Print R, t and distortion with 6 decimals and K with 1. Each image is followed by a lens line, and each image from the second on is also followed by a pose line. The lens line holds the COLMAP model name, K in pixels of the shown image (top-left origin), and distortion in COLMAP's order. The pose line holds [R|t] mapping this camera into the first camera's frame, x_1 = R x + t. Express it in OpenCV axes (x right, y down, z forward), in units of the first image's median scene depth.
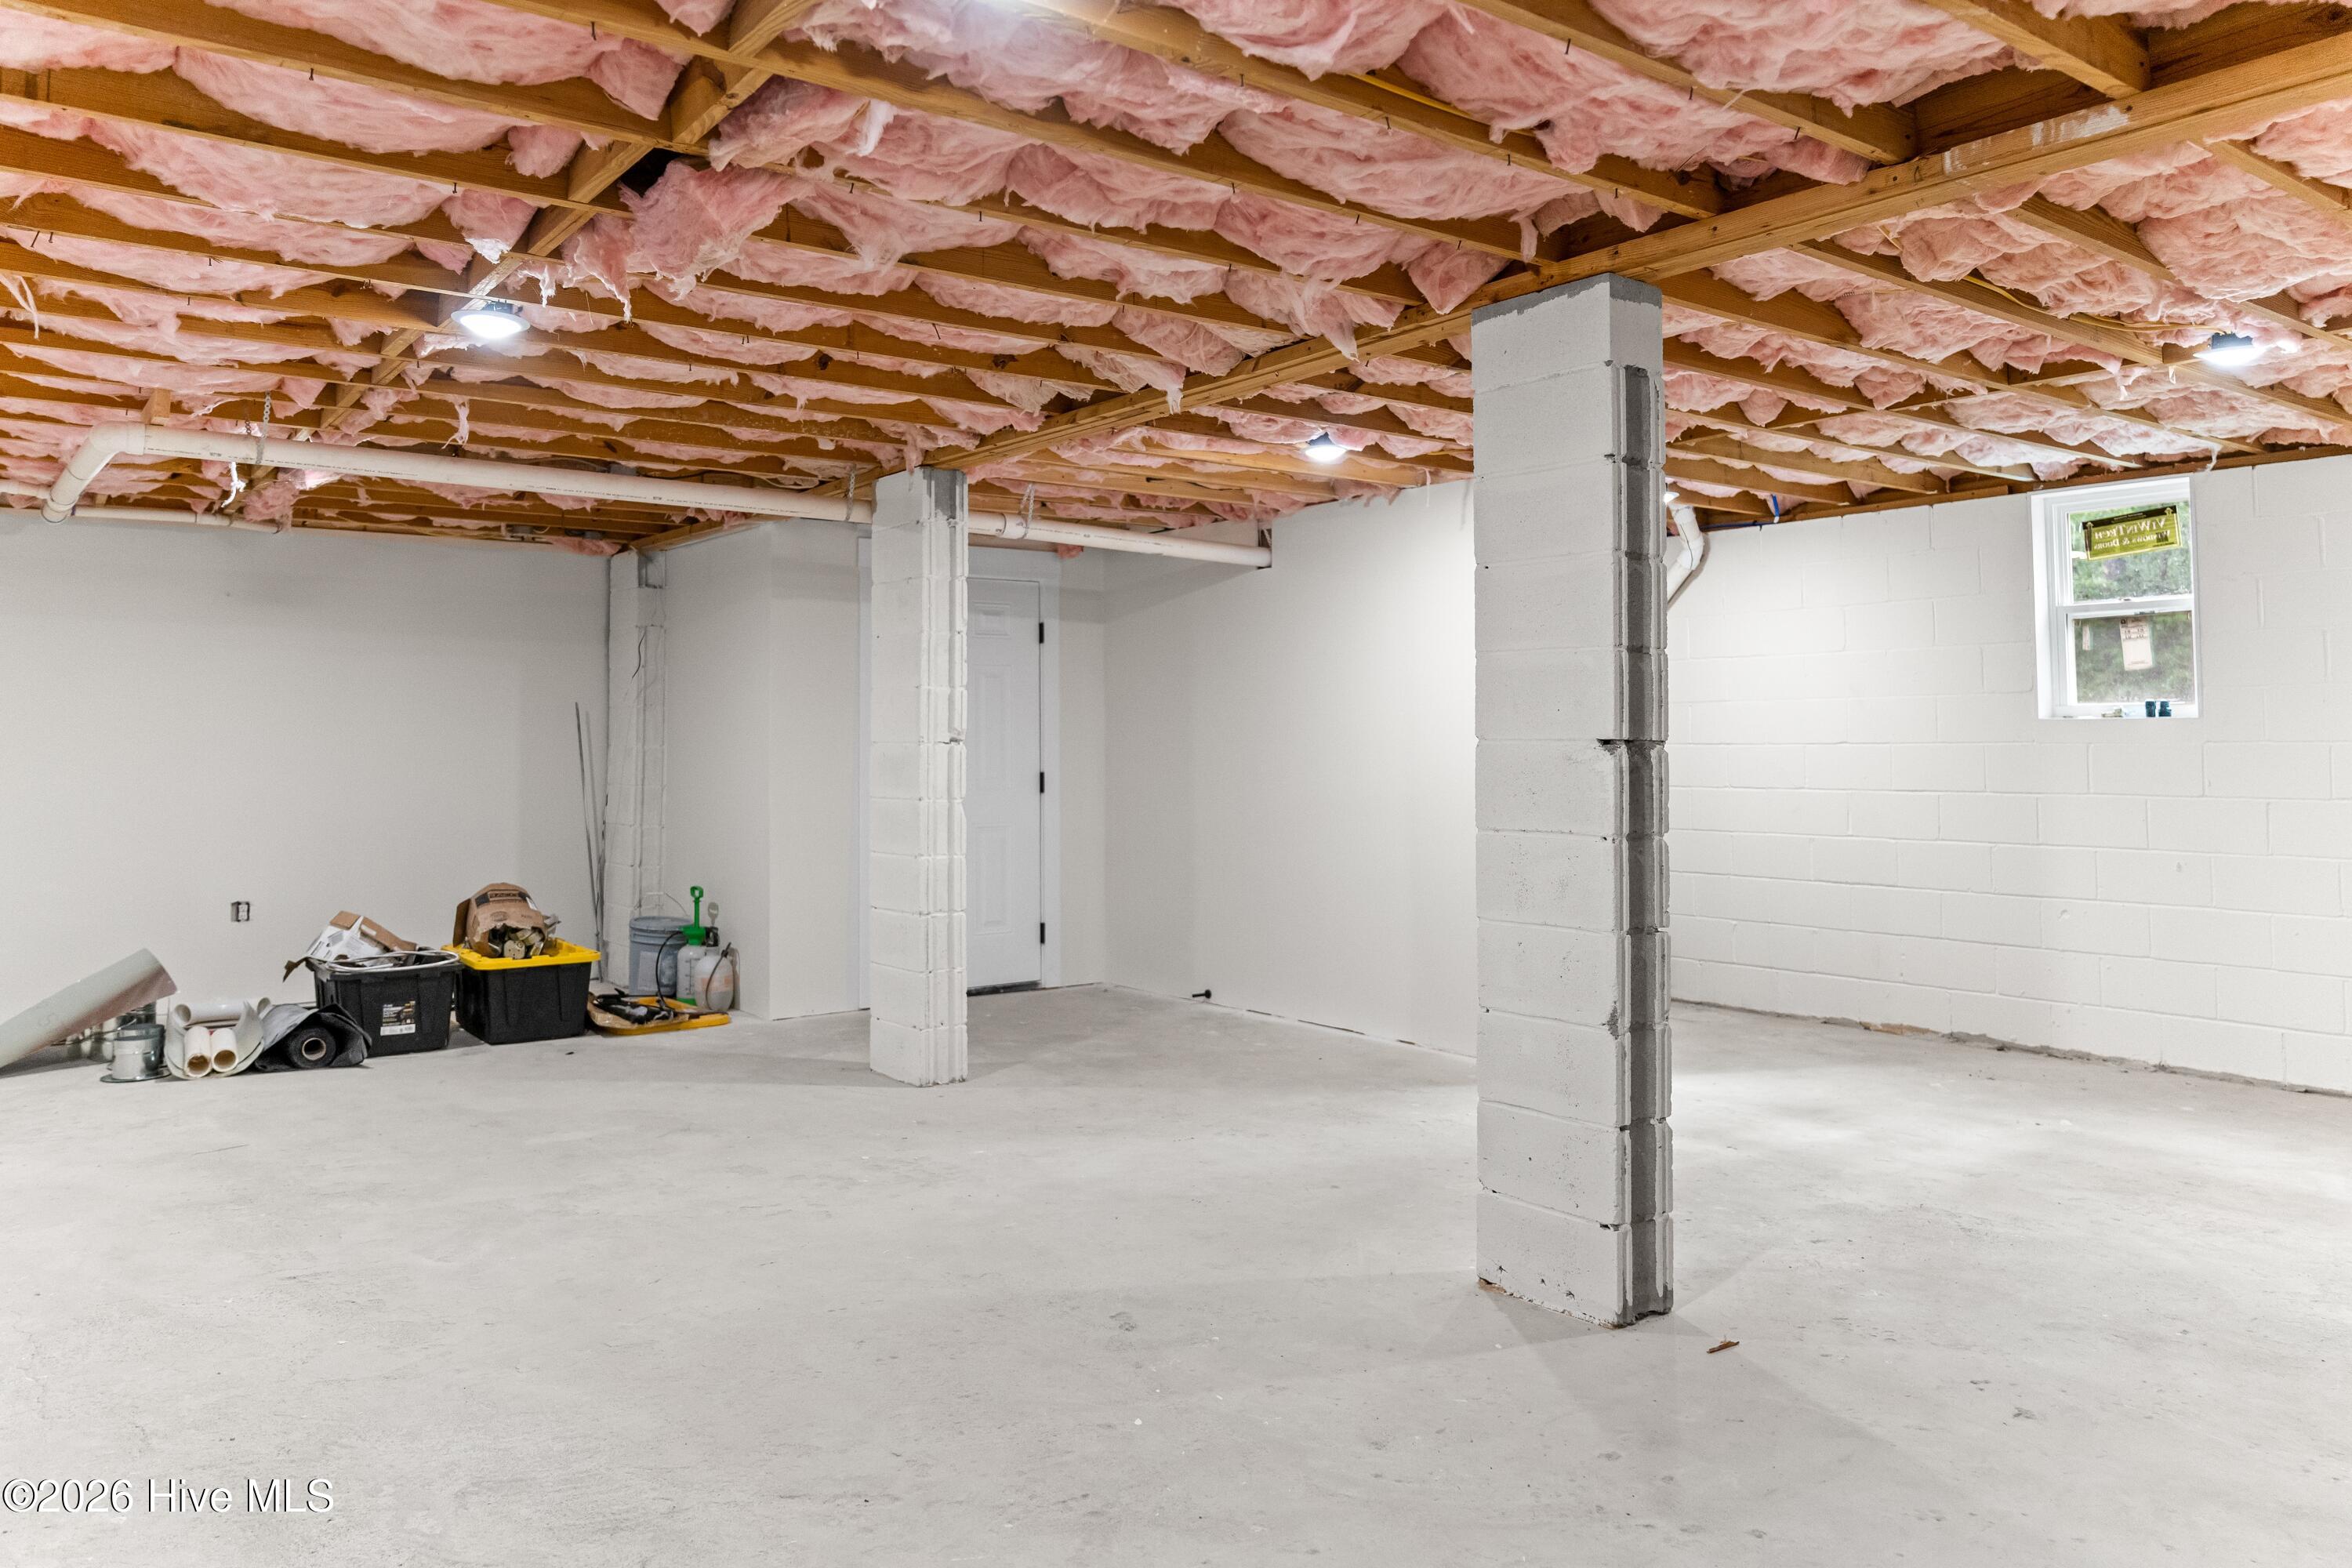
lens RADIAL K [[1624.1, 0, 1170.5], [0, 1624.1, 702.7], [0, 0, 1]] dist [-0.006258, 0.000237]
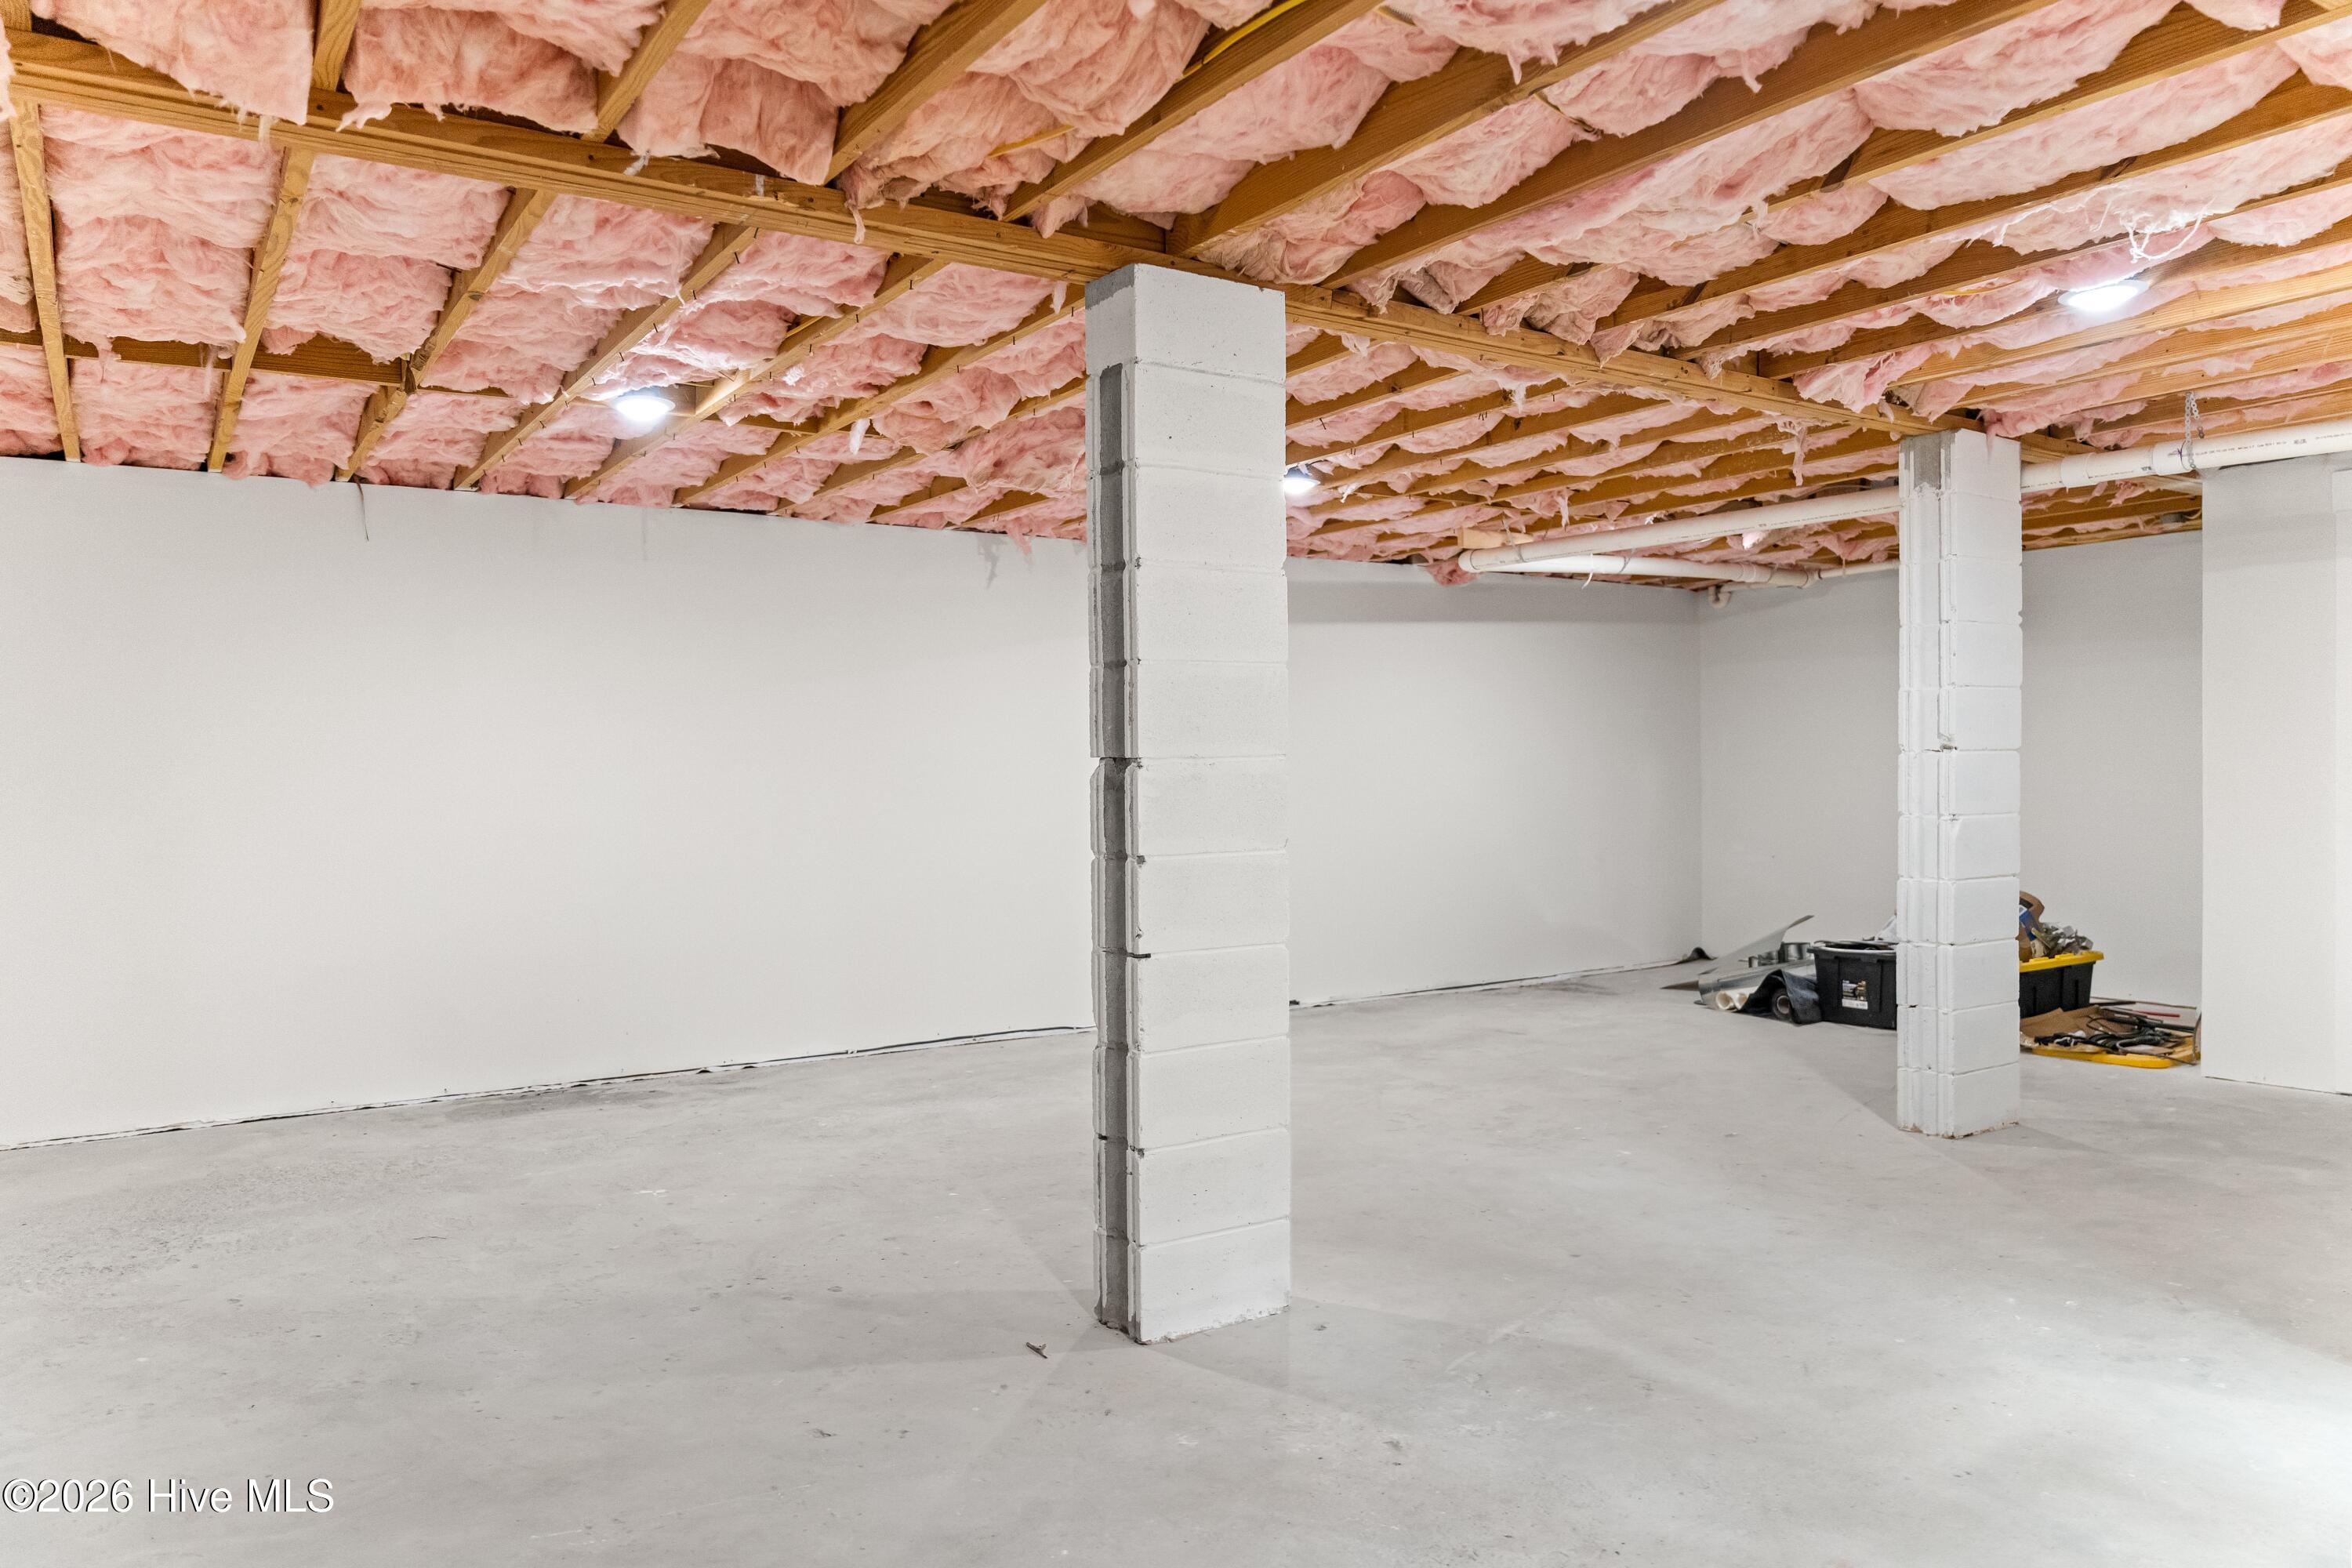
lens RADIAL K [[1615.9, 0, 1168.0], [0, 1615.9, 786.8], [0, 0, 1]] dist [-0.013291, -0.004132]
pose [[-0.046097, 0.013054, -0.998852, 1.299176], [0.037073, 0.999248, 0.011348, 0.034321], [0.998249, -0.036507, -0.046547, 1.103807]]
